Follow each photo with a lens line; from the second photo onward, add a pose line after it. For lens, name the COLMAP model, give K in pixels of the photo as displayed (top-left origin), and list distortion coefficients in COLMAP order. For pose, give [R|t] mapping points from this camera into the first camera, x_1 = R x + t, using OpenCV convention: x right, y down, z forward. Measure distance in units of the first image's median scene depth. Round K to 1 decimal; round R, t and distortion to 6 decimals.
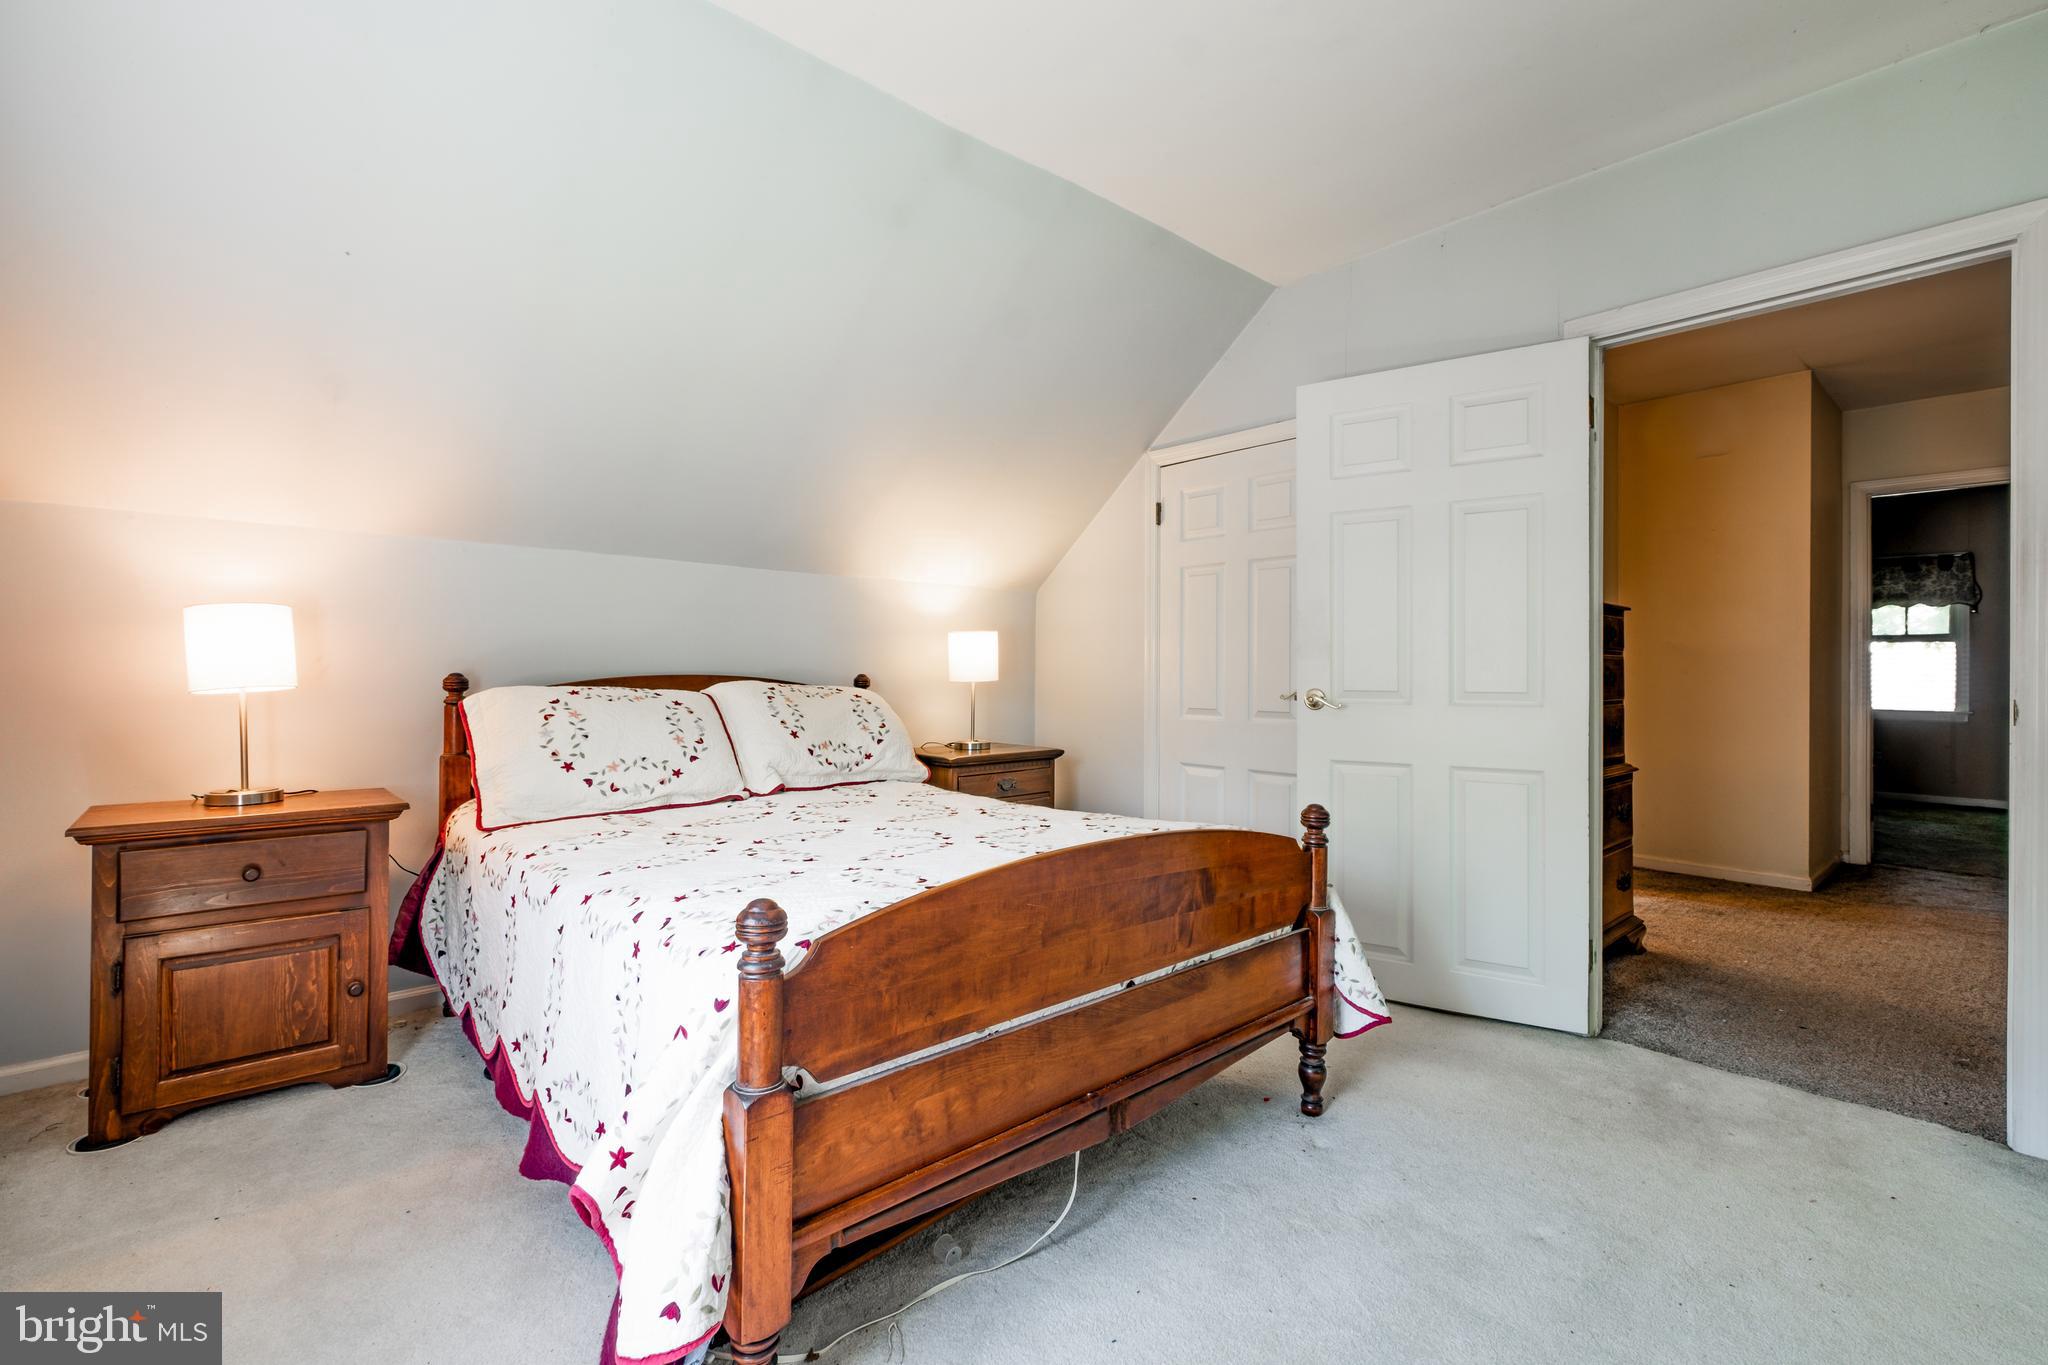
lens RADIAL K [[906.8, 0, 1025.8], [0, 906.8, 669.8], [0, 0, 1]] dist [-0.005269, 0.000509]
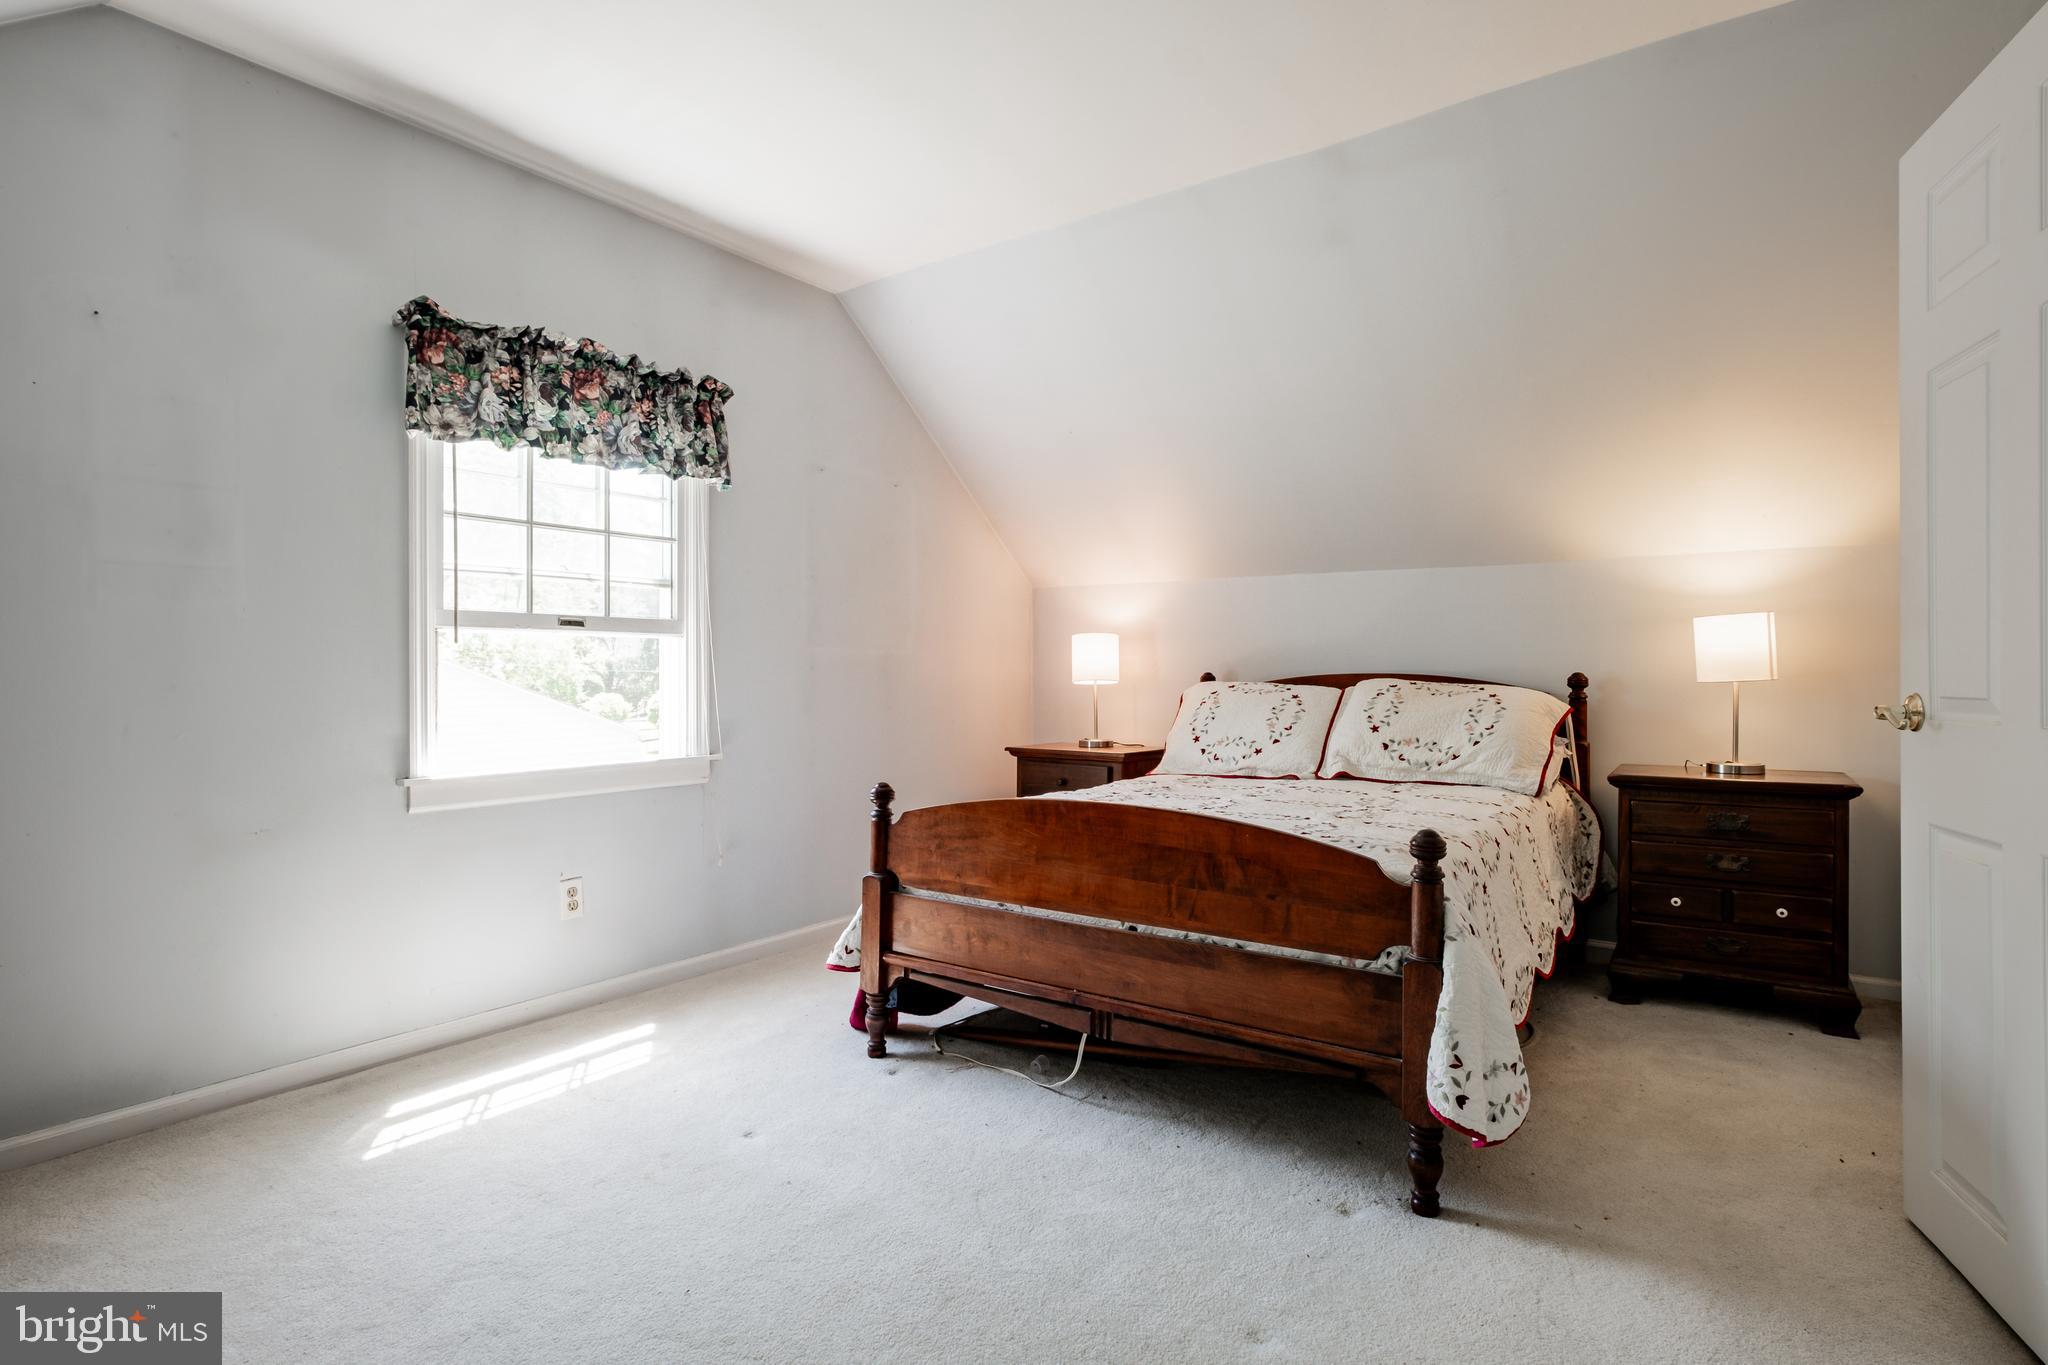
lens RADIAL K [[1073.6, 0, 1088.7], [0, 1073.6, 688.7], [0, 0, 1]] dist [0.000626, 0.003032]
pose [[0.244495, 0.009356, -0.969605, 1.214628], [0.004935, 0.999928, 0.010893, 0.011717], [0.969638, -0.007448, 0.244432, 0.493541]]
